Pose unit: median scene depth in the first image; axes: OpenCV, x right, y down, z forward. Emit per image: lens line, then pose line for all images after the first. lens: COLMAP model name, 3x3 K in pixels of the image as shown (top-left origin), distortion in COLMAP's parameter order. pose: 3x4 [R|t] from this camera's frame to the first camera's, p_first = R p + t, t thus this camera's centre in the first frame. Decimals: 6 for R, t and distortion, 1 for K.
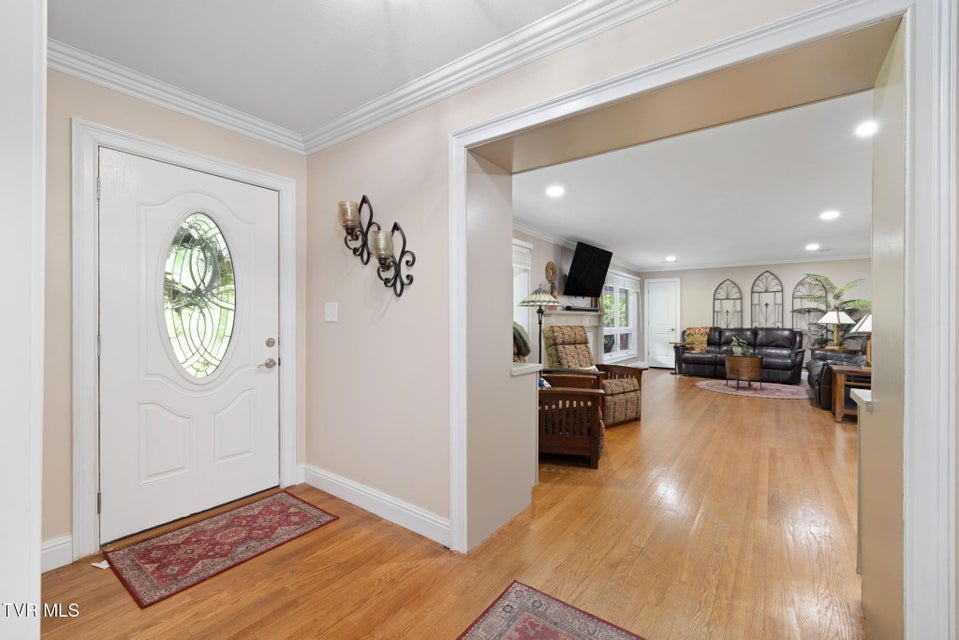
lens RADIAL K [[403.0, 0, 477.2], [0, 403.0, 319.9], [0, 0, 1]] dist [-0.001678, 0.000436]
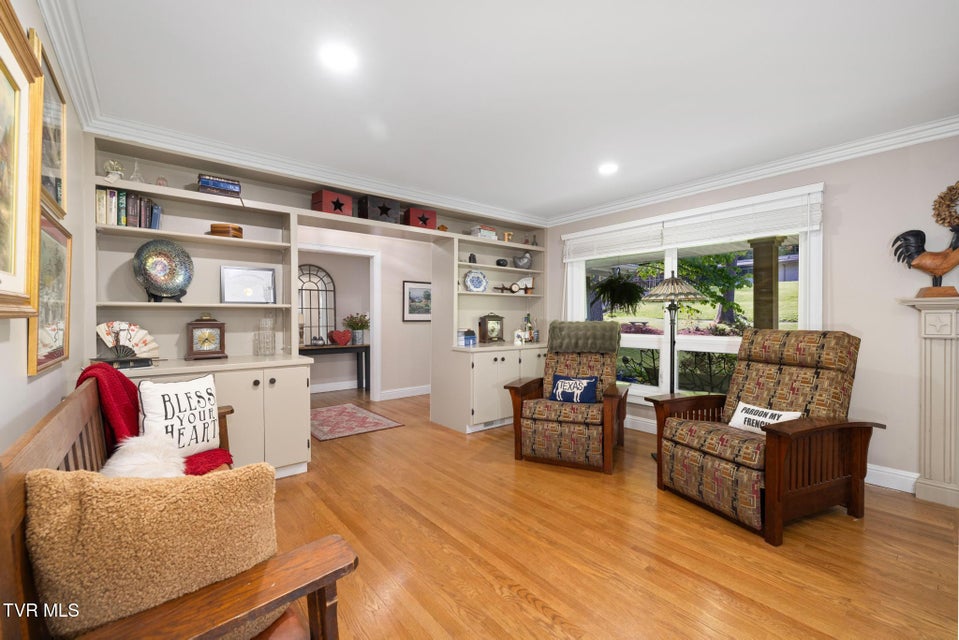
lens RADIAL K [[403.0, 0, 486.1], [0, 403.0, 322.1], [0, 0, 1]] dist [-0.001678, 0.000436]
pose [[-0.239192, 0.006056, -0.970953, 0.532677], [-0.000624, 0.999979, 0.006391, 0.000300], [0.970972, 0.002135, -0.239183, 0.466246]]
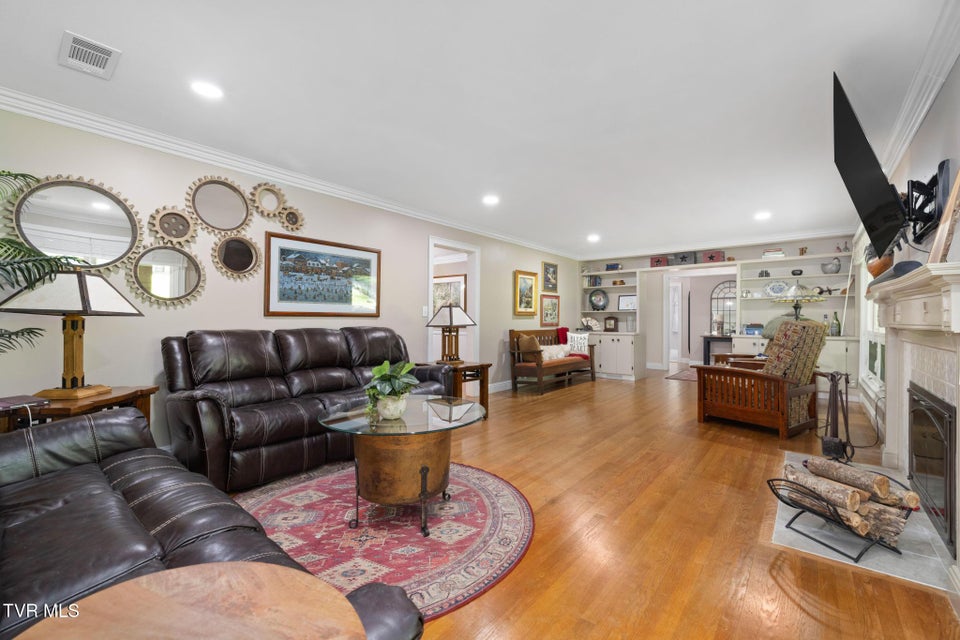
lens RADIAL K [[403.4, 0, 483.5], [0, 403.4, 318.9], [0, 0, 1]] dist [-0.001678, 0.000436]
pose [[-0.999026, -0.006185, 0.043693, 0.507196], [-0.006290, 0.999978, -0.002268, 0.009991], [-0.043678, -0.002541, -0.999042, 1.154778]]
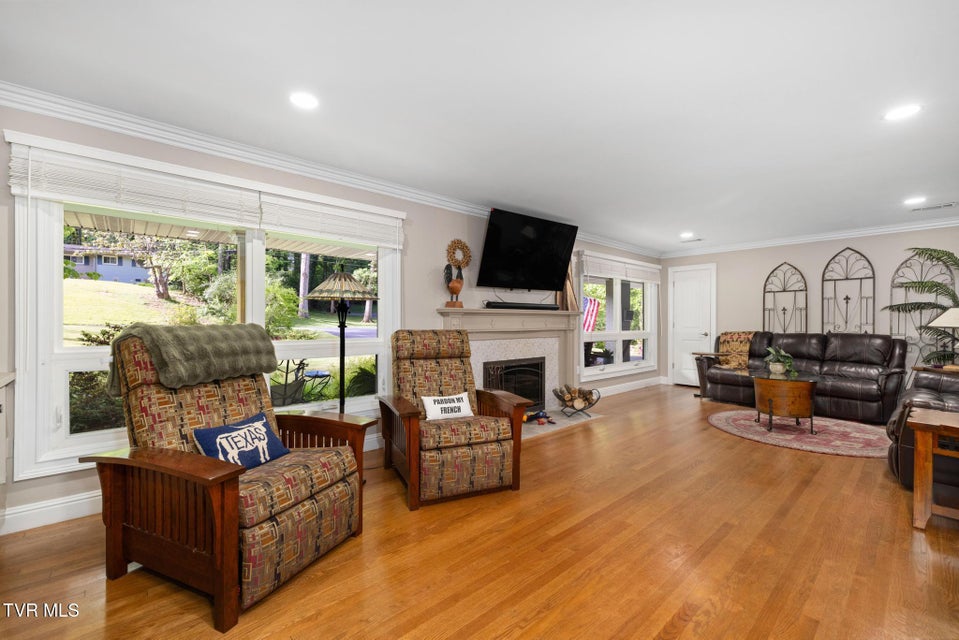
lens RADIAL K [[403.0, 0, 474.5], [0, 403.0, 323.0], [0, 0, 1]] dist [-0.001678, 0.000436]
pose [[0.977392, 0.001651, -0.211429, 0.272502], [-0.000645, 0.999988, 0.004826, -0.000226], [0.211434, -0.004581, 0.977382, 0.234333]]
